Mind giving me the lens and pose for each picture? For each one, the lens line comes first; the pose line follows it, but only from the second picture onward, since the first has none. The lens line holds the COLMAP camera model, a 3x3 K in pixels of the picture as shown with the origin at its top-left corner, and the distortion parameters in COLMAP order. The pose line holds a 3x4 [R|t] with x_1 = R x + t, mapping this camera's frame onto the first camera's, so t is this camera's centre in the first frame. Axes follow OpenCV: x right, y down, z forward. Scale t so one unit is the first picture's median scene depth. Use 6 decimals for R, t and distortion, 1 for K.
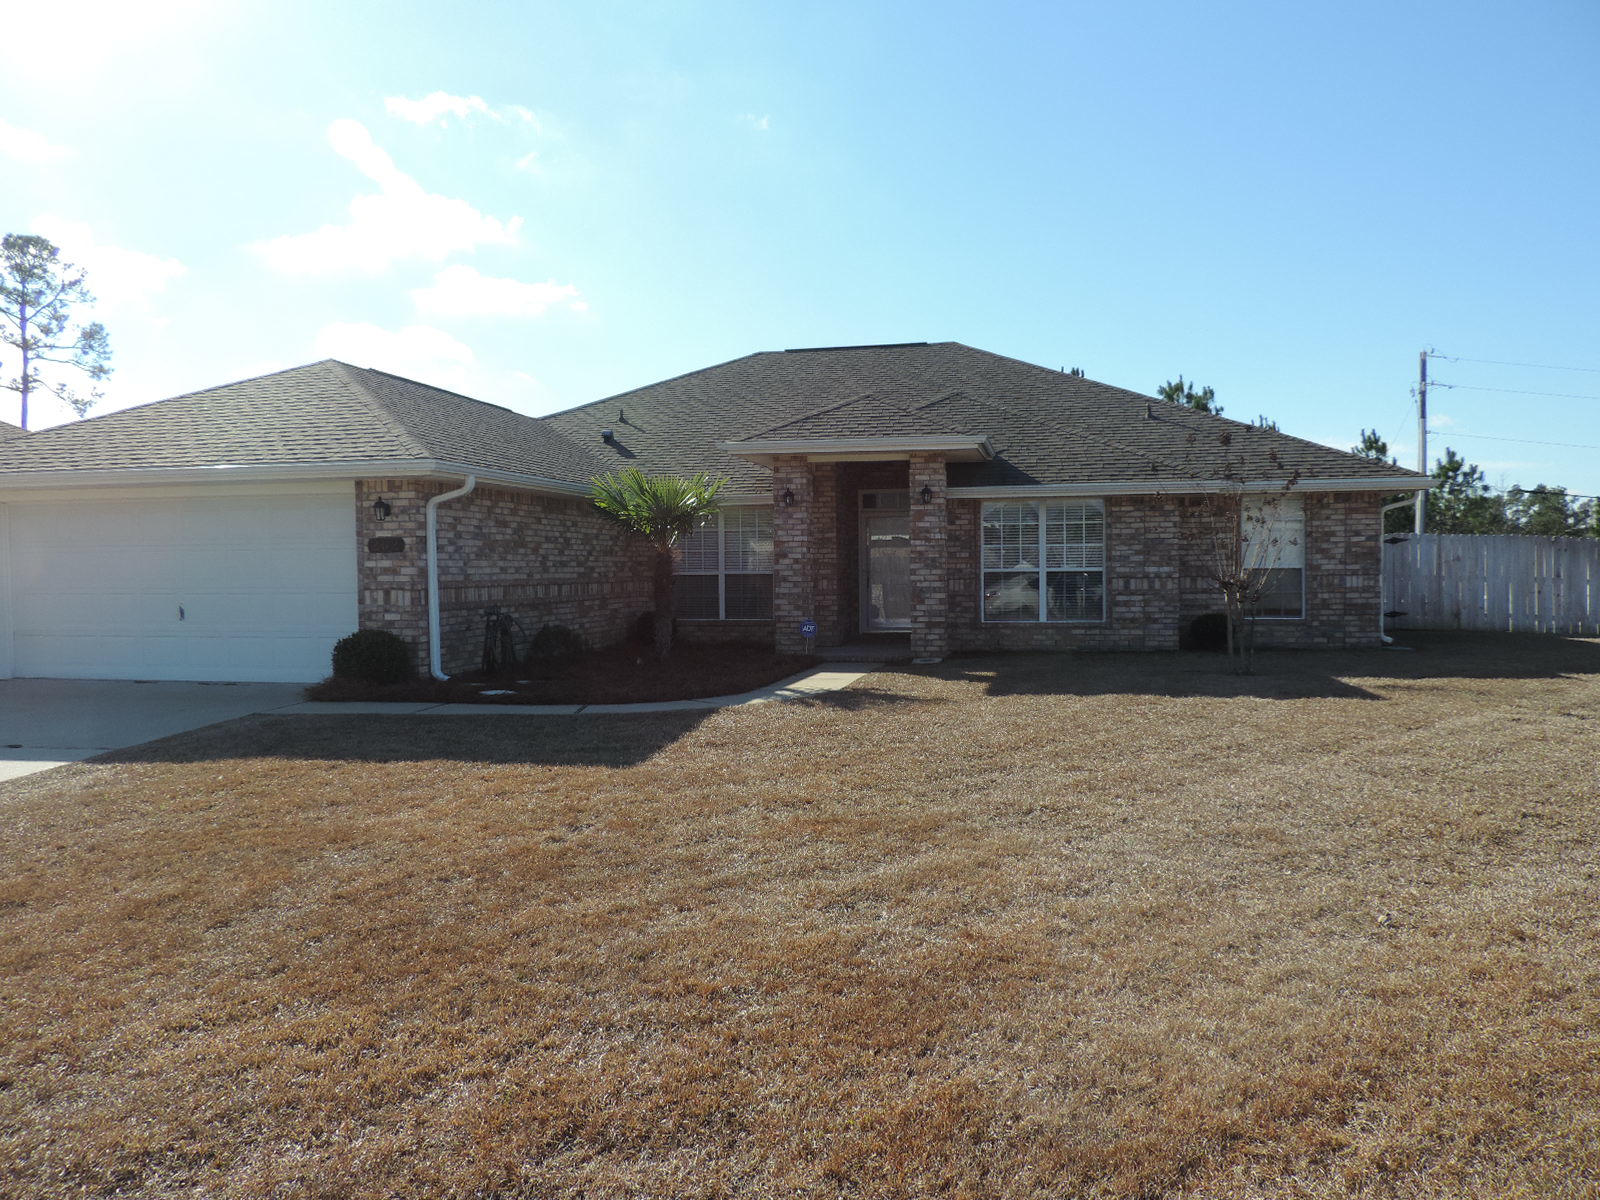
lens RADIAL K [[1152.6, 0, 810.7], [0, 1152.6, 598.4], [0, 0, 1]] dist [-0.009472, -0.001809]
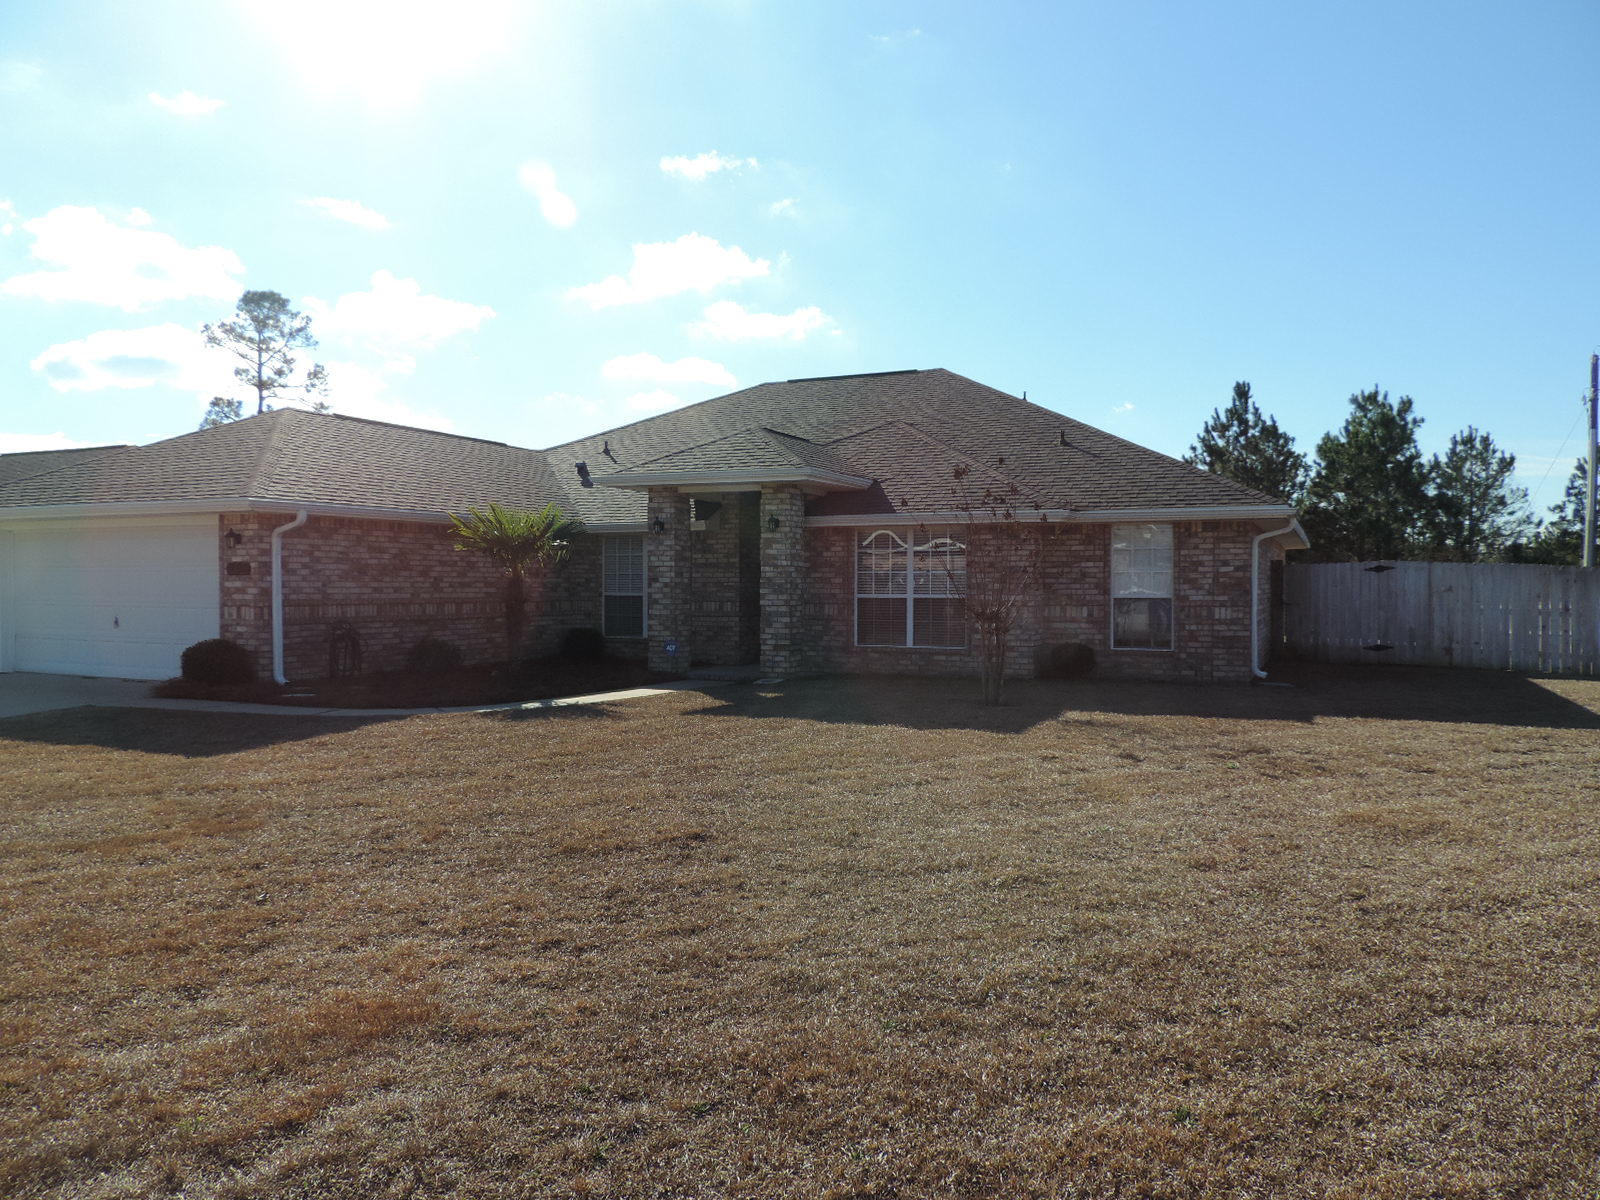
lens RADIAL K [[1152.6, 0, 810.7], [0, 1152.6, 598.4], [0, 0, 1]] dist [-0.009472, -0.001809]
pose [[0.974410, 0.015675, -0.224230, 0.353460], [-0.018505, 0.999773, -0.010525, -0.010615], [0.224015, 0.014406, 0.974479, -0.016821]]
